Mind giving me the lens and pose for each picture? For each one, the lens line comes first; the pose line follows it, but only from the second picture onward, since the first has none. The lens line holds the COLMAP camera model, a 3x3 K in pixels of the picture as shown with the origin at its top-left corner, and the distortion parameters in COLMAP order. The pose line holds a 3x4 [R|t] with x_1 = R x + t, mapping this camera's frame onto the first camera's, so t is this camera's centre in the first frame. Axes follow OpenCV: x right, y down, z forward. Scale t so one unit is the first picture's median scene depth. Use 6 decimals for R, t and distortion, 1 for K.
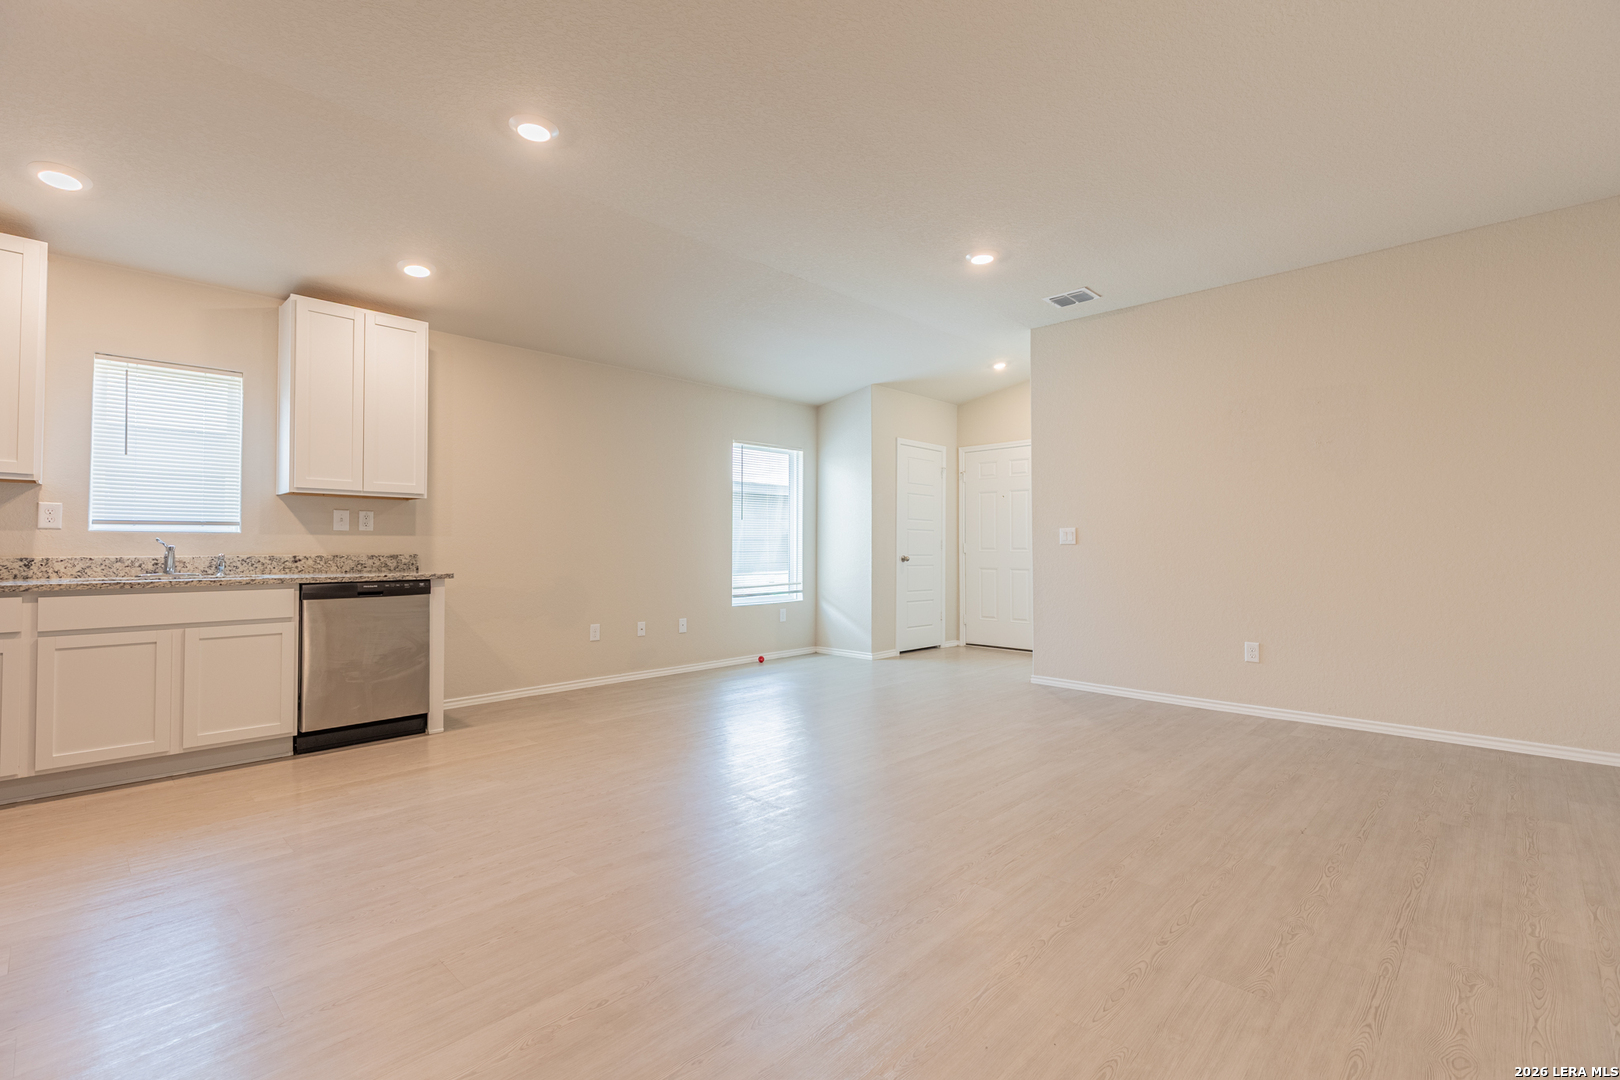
lens RADIAL K [[725.3, 0, 814.3], [0, 725.3, 535.1], [0, 0, 1]] dist [0.003706, -0.000142]
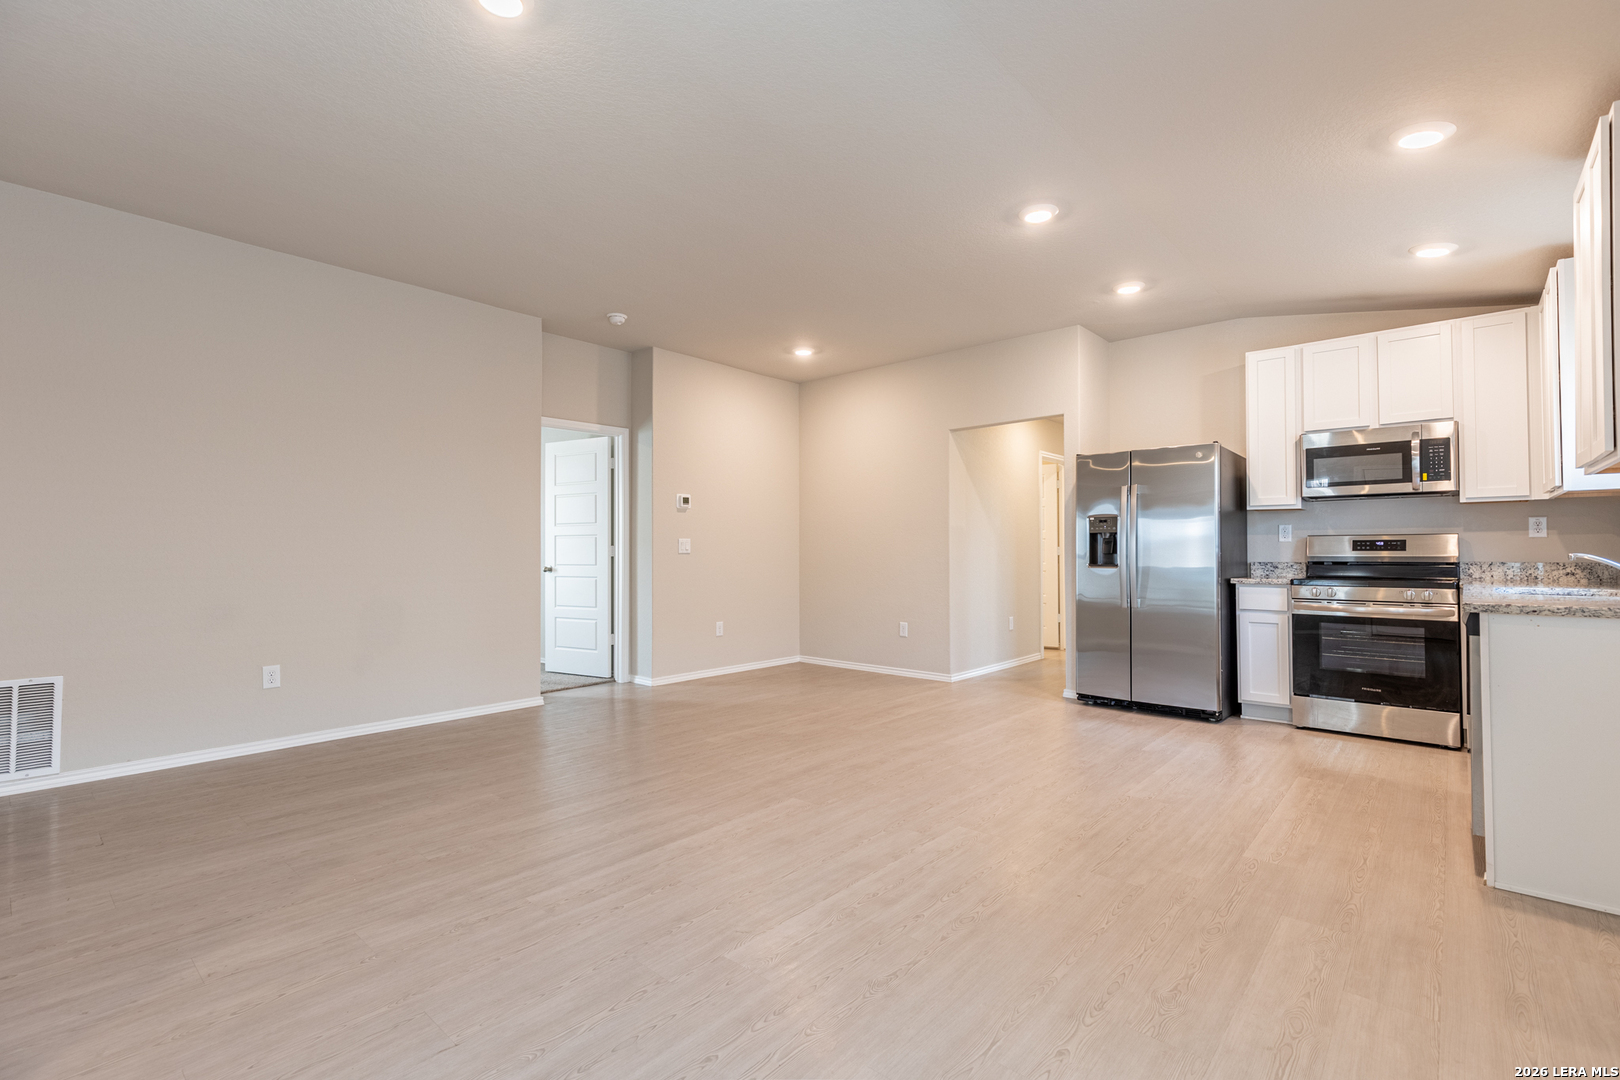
lens RADIAL K [[727.2, 0, 815.6], [0, 727.2, 535.5], [0, 0, 1]] dist [0.009110, -0.002153]
pose [[-0.998973, 0.000854, -0.045306, 0.032991], [0.002561, 0.999288, -0.037634, 0.019977], [0.045242, -0.037711, -0.998264, 1.591786]]
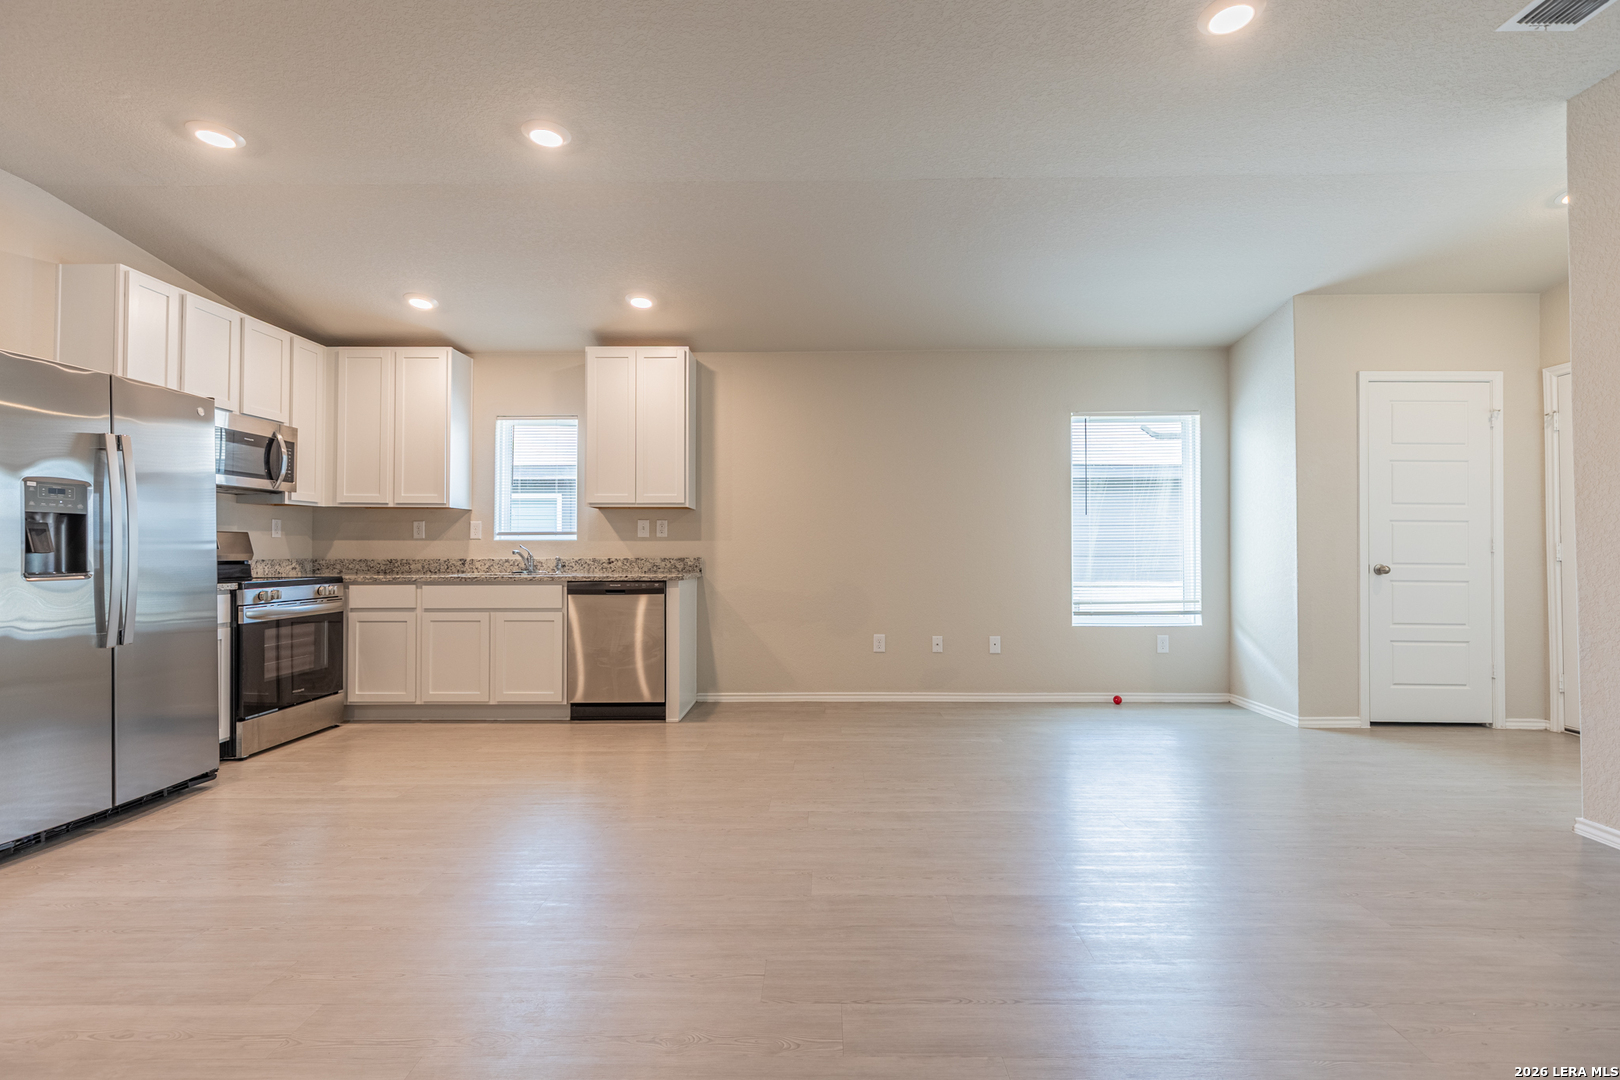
lens RADIAL K [[727.2, 0, 815.6], [0, 727.2, 535.5], [0, 0, 1]] dist [0.009110, -0.002153]
pose [[0.685271, -0.015346, -0.728127, 0.431238], [0.013910, 0.999871, -0.007981, 0.004628], [0.728155, -0.004659, 0.685396, 0.418634]]
